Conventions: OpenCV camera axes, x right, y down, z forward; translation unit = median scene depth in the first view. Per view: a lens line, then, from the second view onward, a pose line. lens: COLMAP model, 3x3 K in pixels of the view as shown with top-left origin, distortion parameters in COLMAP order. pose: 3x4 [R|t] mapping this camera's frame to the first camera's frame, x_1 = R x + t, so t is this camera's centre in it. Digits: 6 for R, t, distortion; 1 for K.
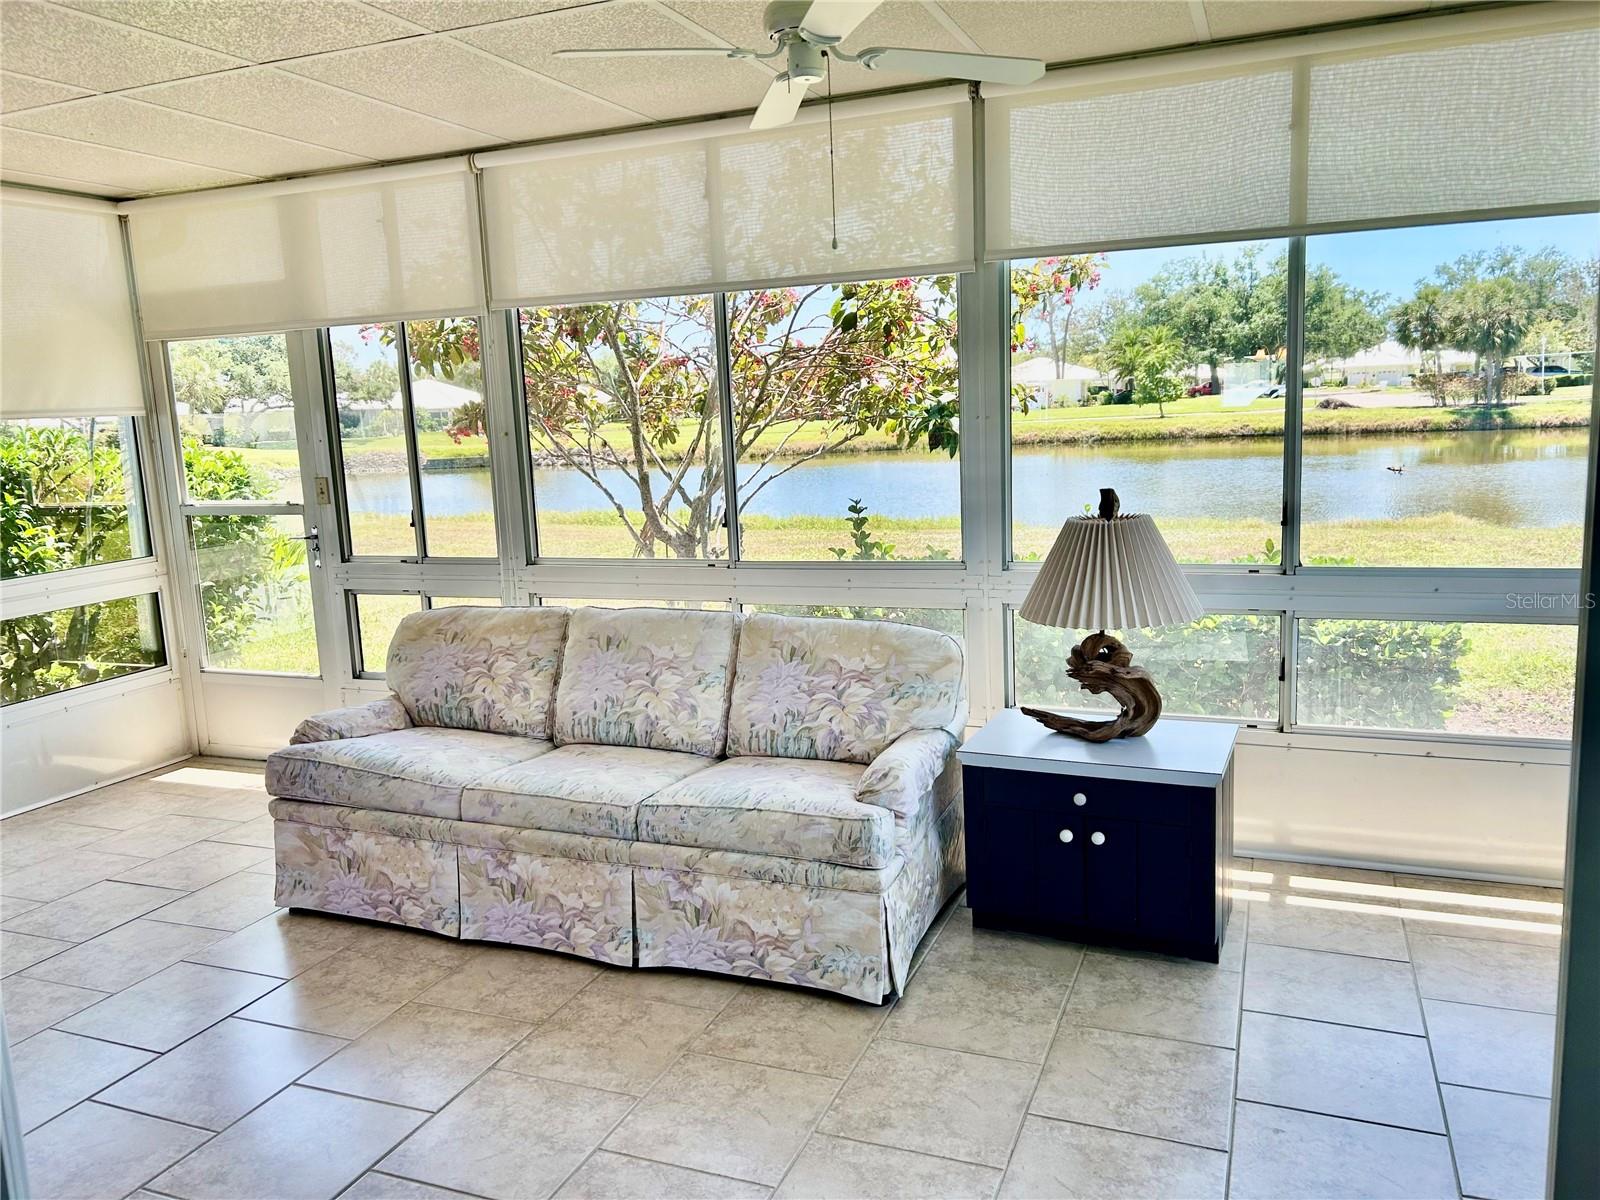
lens RADIAL K [[1203.6, 0, 804.0], [0, 1203.6, 587.9], [0, 0, 1]] dist [0.051214, -0.056591]
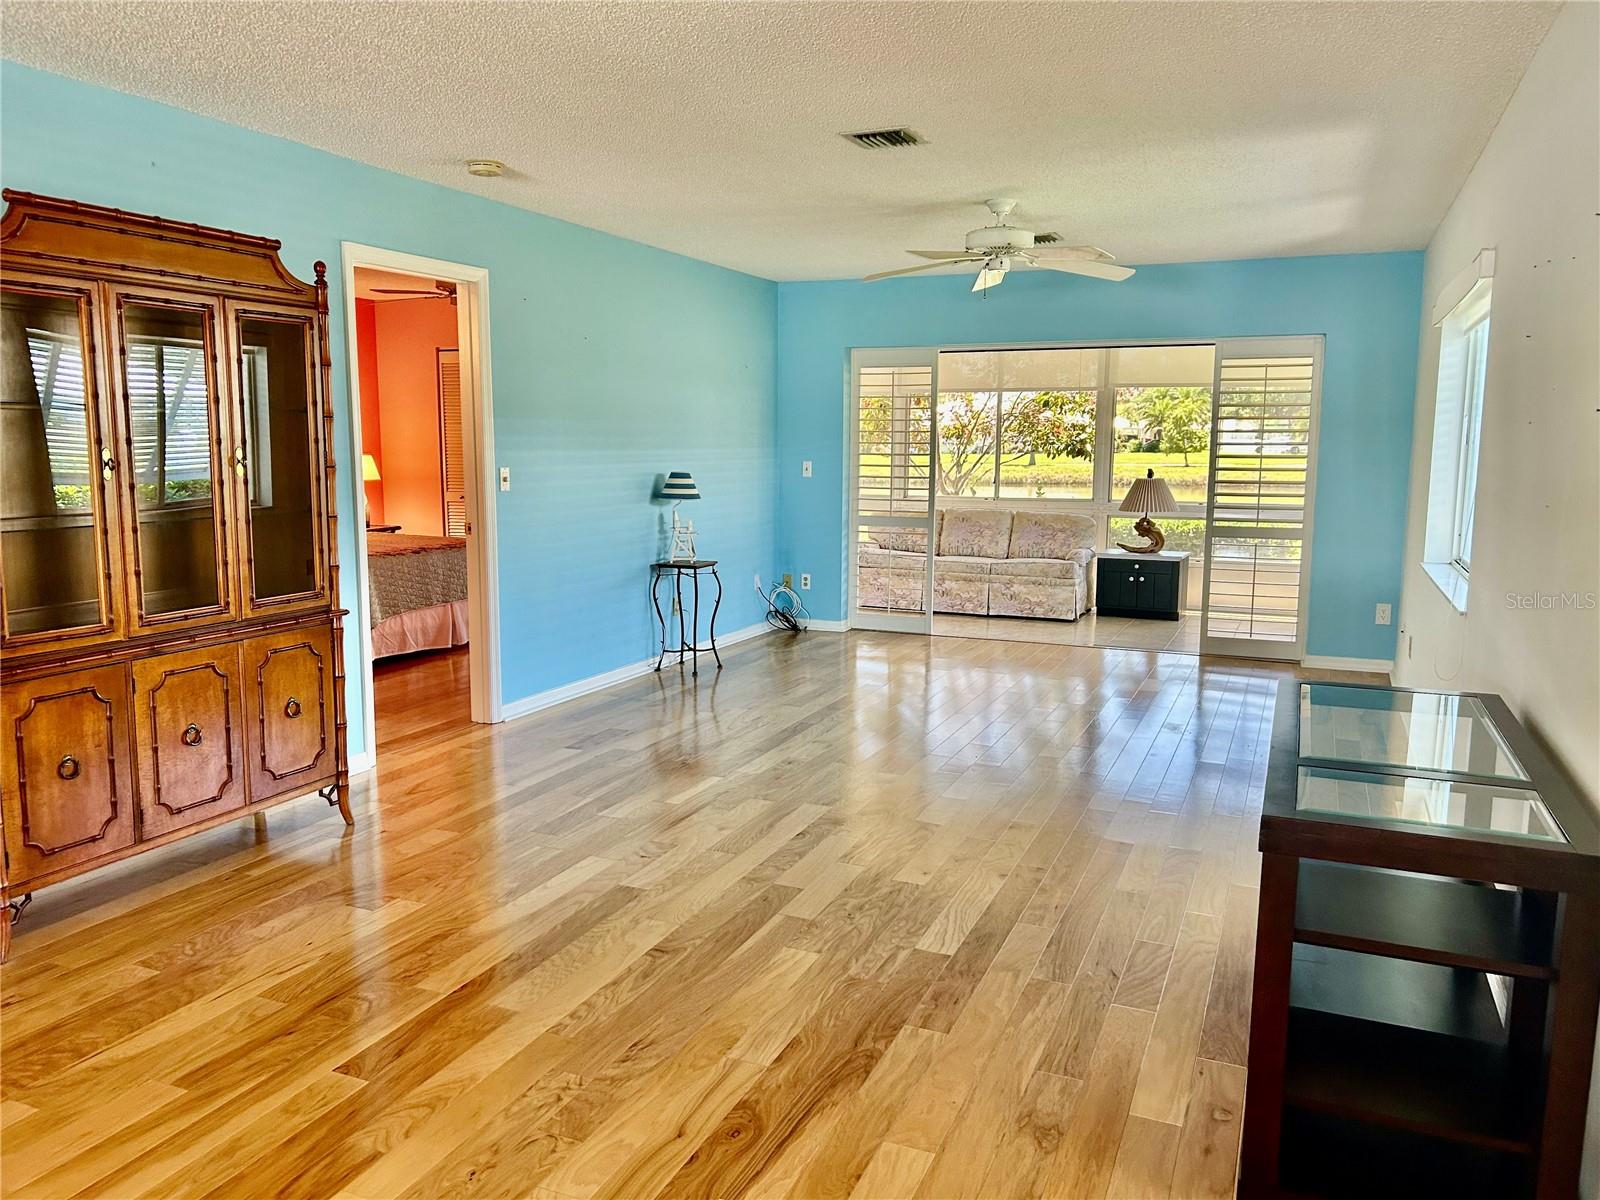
lens RADIAL K [[1203.6, 0, 793.9], [0, 1203.6, 610.0], [0, 0, 1]] dist [0.051214, -0.056591]
pose [[0.998344, 0.053110, -0.022108, -0.506563], [-0.053306, 0.998543, -0.008350, 0.314184], [0.021632, 0.009514, 0.999721, -1.864264]]
